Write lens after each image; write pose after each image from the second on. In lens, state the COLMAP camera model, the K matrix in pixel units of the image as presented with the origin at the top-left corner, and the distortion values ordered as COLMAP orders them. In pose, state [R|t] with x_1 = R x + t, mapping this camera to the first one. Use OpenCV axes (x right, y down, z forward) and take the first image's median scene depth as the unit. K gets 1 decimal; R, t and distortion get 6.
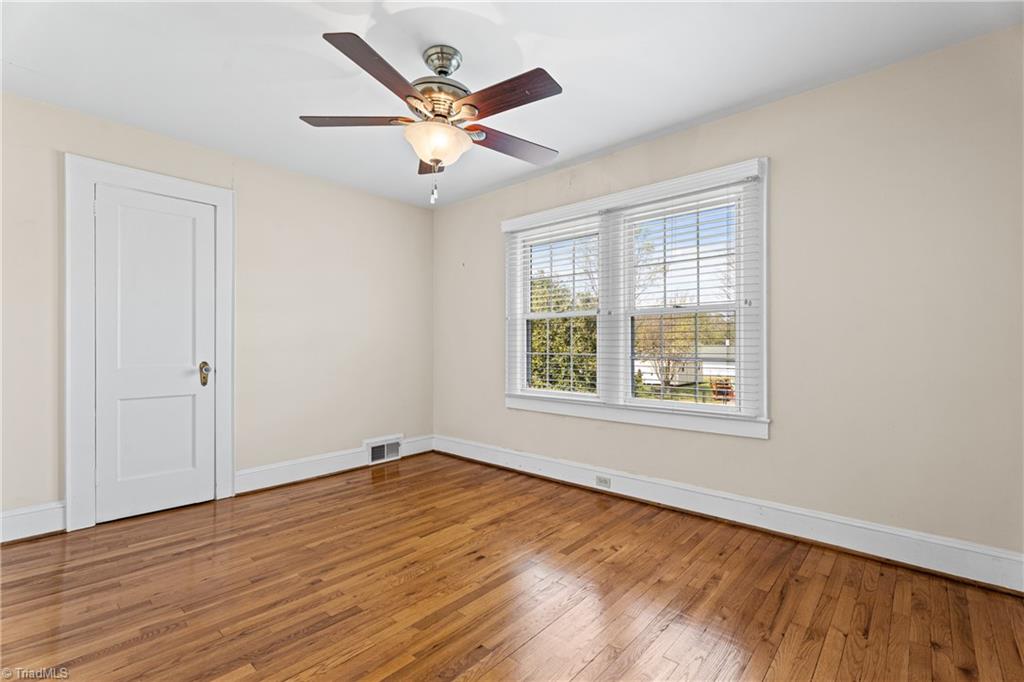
lens RADIAL K [[453.2, 0, 512.7], [0, 453.2, 340.6], [0, 0, 1]] dist [-0.003318, -0.000262]
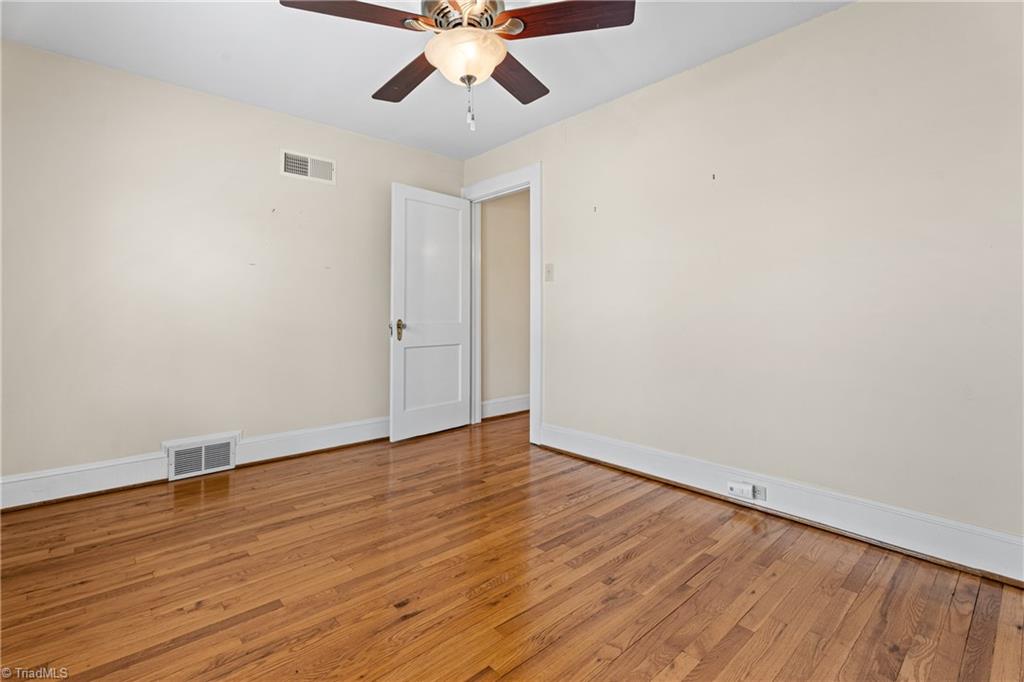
lens RADIAL K [[453.2, 0, 511.1], [0, 453.2, 338.0], [0, 0, 1]] dist [-0.003318, -0.000262]
pose [[-0.993372, -0.009019, 0.114594, -0.364714], [-0.004725, 0.999278, 0.037689, 0.055288], [-0.114851, 0.036898, -0.992697, 1.929335]]
